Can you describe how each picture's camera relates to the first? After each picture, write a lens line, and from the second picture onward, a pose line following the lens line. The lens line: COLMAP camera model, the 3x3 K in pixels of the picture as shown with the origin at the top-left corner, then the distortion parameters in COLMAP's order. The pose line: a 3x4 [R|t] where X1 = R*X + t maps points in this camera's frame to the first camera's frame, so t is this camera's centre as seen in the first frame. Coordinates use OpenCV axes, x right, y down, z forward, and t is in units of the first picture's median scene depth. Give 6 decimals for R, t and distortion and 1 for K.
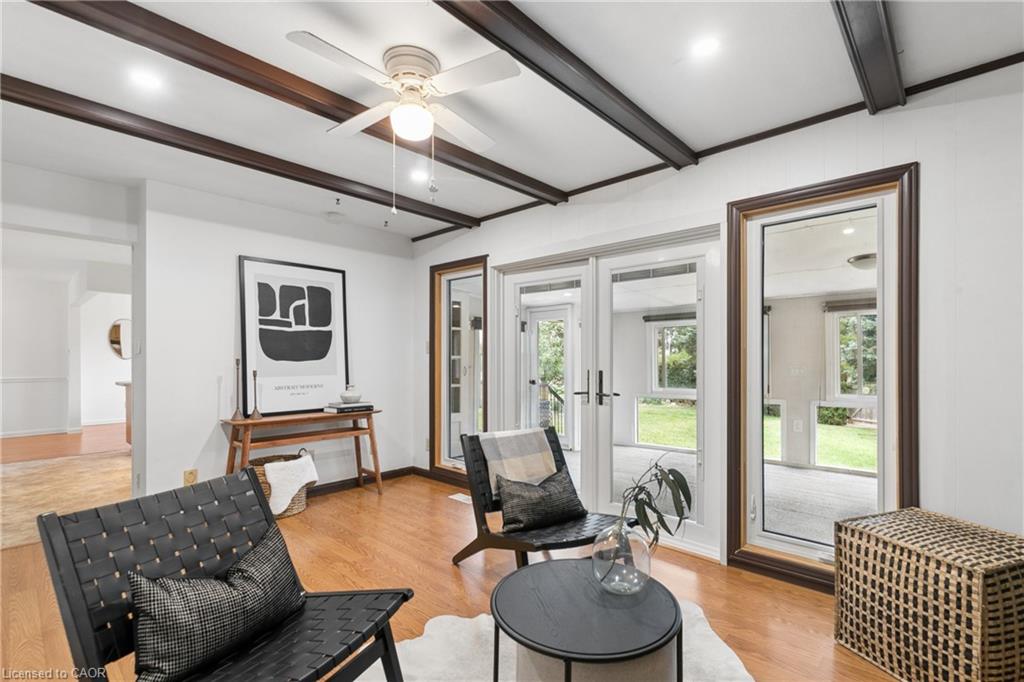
lens RADIAL K [[480.2, 0, 510.2], [0, 480.2, 361.5], [0, 0, 1]] dist [0.000876, 0.000027]
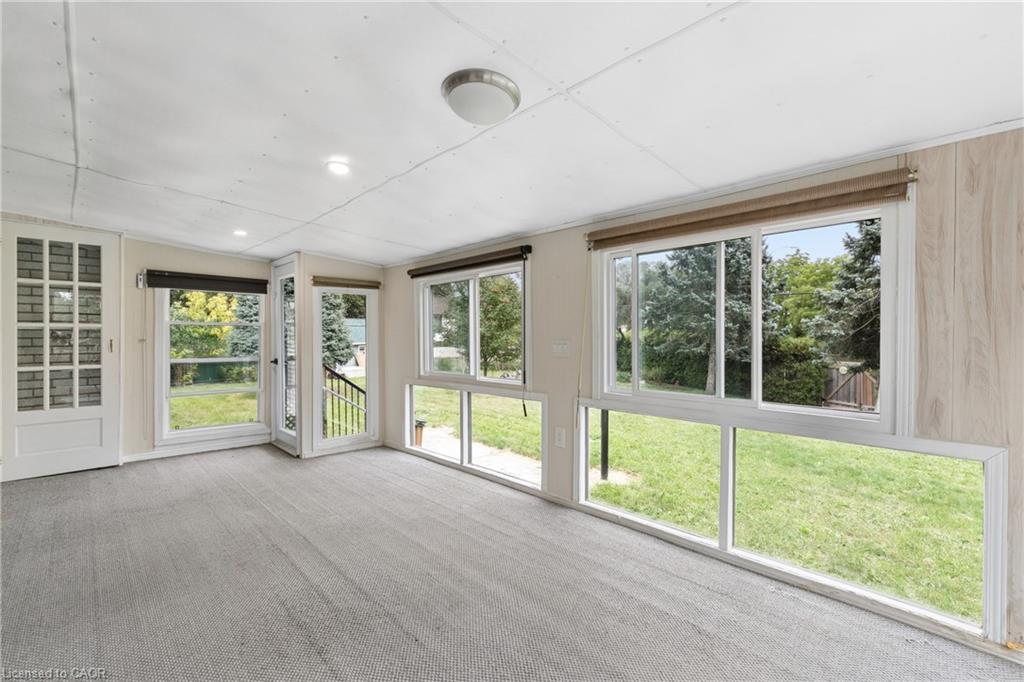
lens RADIAL K [[446.3, 0, 511.1], [0, 446.3, 338.8], [0, 0, 1]] dist [0.004216, 0.000640]
pose [[0.998125, 0.004238, -0.061060, 0.470270], [-0.004085, 0.999988, 0.002640, 0.005306], [0.061071, -0.002386, 0.998131, 0.346692]]
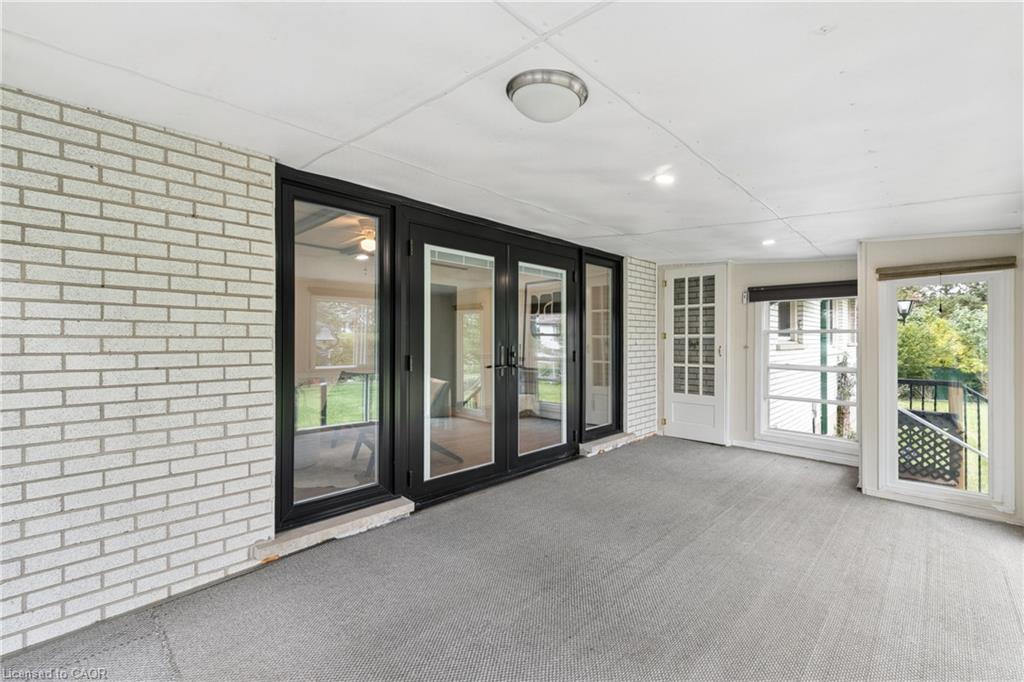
lens RADIAL K [[446.3, 0, 510.8], [0, 446.3, 340.7], [0, 0, 1]] dist [0.004216, 0.000640]
pose [[-0.034177, 0.002209, -0.999413, 0.682887], [-0.003929, 0.999990, 0.002344, 0.000320], [0.999408, 0.004007, -0.034168, 0.580082]]
